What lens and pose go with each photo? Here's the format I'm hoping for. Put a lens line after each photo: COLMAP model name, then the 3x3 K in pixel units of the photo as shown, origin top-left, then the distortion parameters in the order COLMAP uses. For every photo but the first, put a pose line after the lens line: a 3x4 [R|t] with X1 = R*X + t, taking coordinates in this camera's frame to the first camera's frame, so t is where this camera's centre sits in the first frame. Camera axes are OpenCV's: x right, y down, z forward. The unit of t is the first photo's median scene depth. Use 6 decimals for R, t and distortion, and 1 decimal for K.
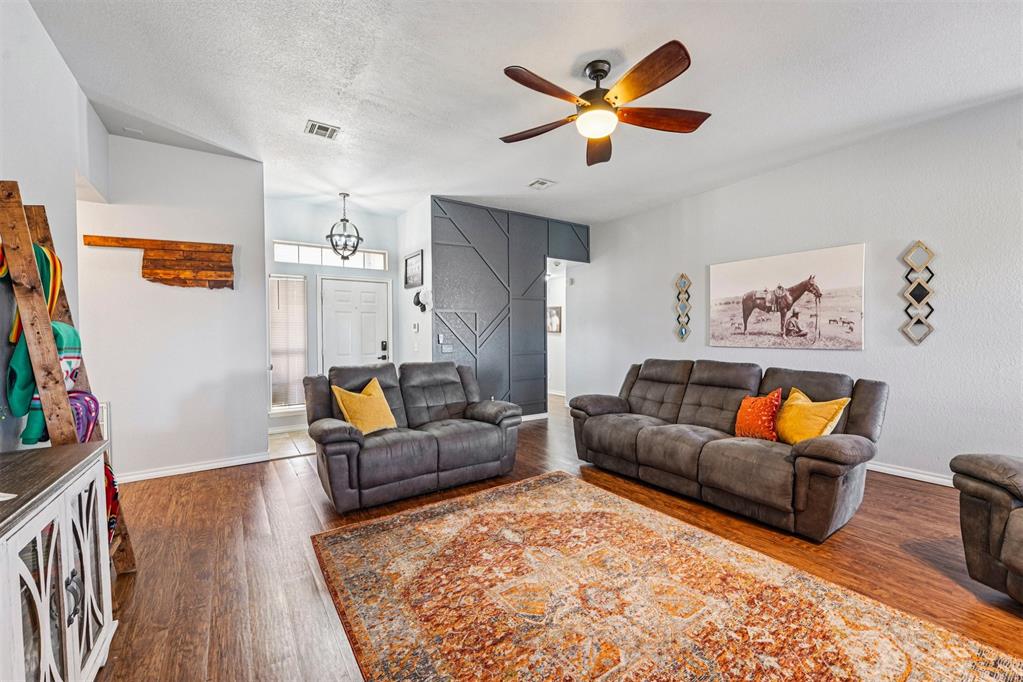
lens RADIAL K [[417.2, 0, 510.8], [0, 417.2, 329.5], [0, 0, 1]] dist [-0.001421, -0.000234]
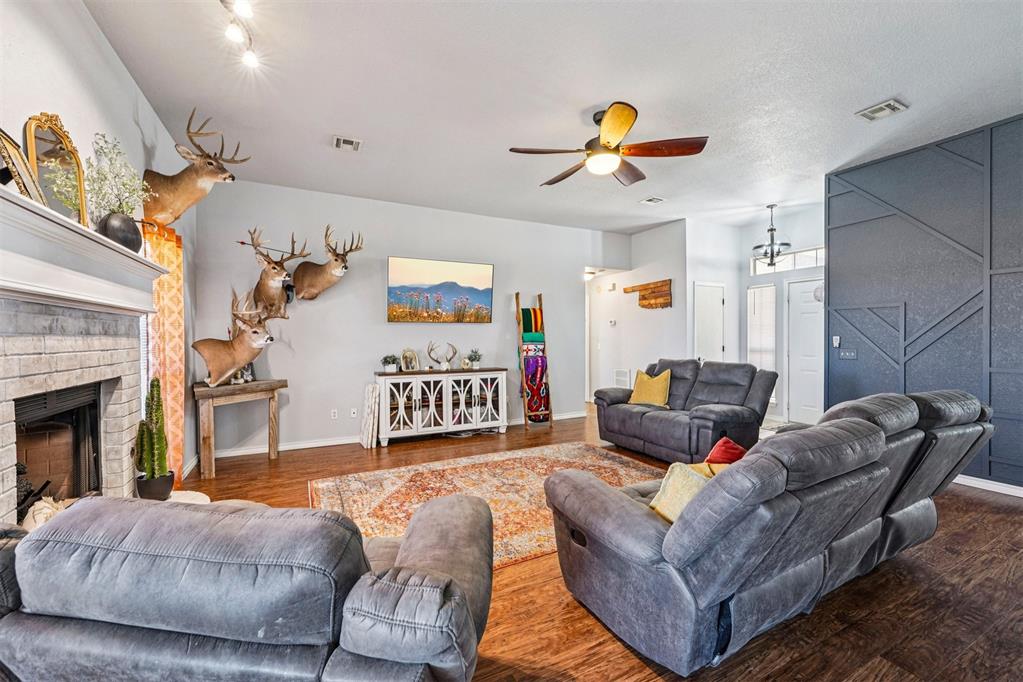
lens RADIAL K [[412.5, 0, 511.5], [0, 412.5, 341.0], [0, 0, 1]] dist [-0.001418, -0.000481]
pose [[-0.134475, 0.021161, -0.990691, 1.020454], [0.014369, 0.999708, 0.019403, -0.009532], [0.990813, -0.011626, -0.134740, 0.653522]]
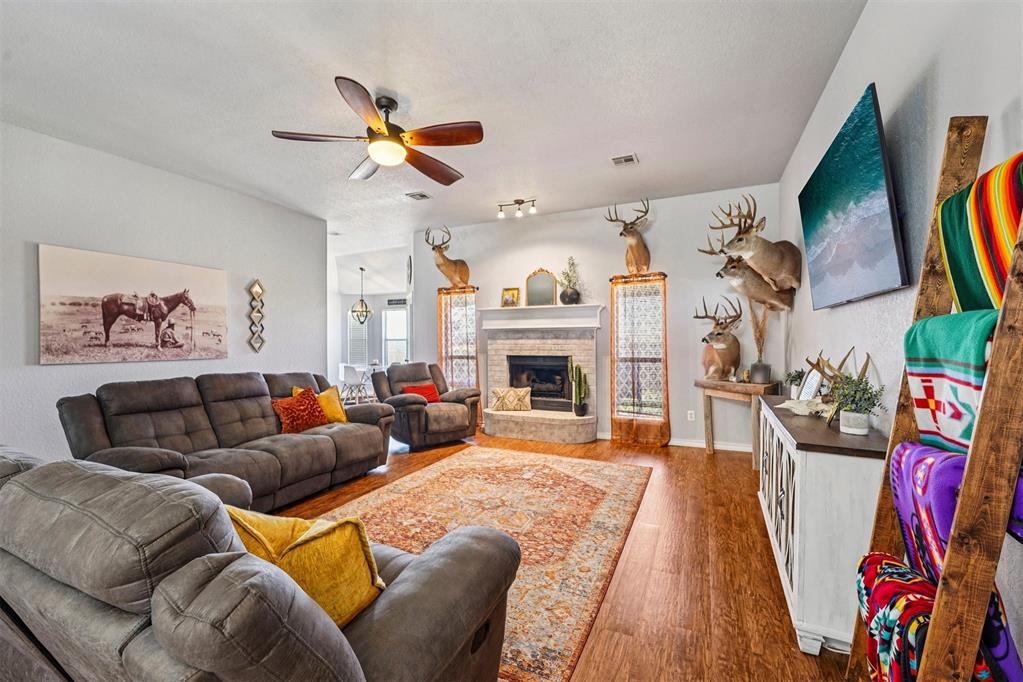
lens RADIAL K [[418.9, 0, 511.5], [0, 418.9, 341.0], [0, 0, 1]] dist [-0.000602, 0.000008]
pose [[-0.518369, 0.009429, 0.855105, -0.648511], [-0.000009, 0.999939, -0.011031, 0.012700], [-0.855157, -0.005726, -0.518337, 0.937752]]
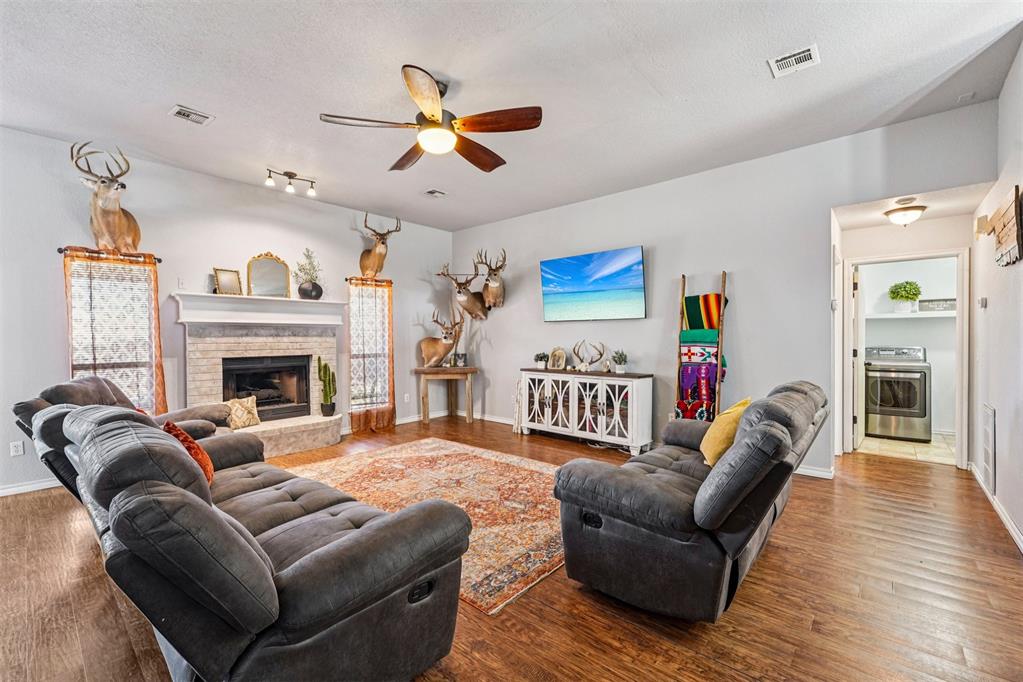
lens RADIAL K [[428.0, 0, 511.5], [0, 428.0, 341.0], [0, 0, 1]] dist [0.000079, 0.000069]
pose [[-0.967793, 0.014914, -0.251304, 0.216059], [0.015108, 0.999885, 0.001159, 0.012179], [0.251292, -0.002675, -0.967908, 1.513109]]
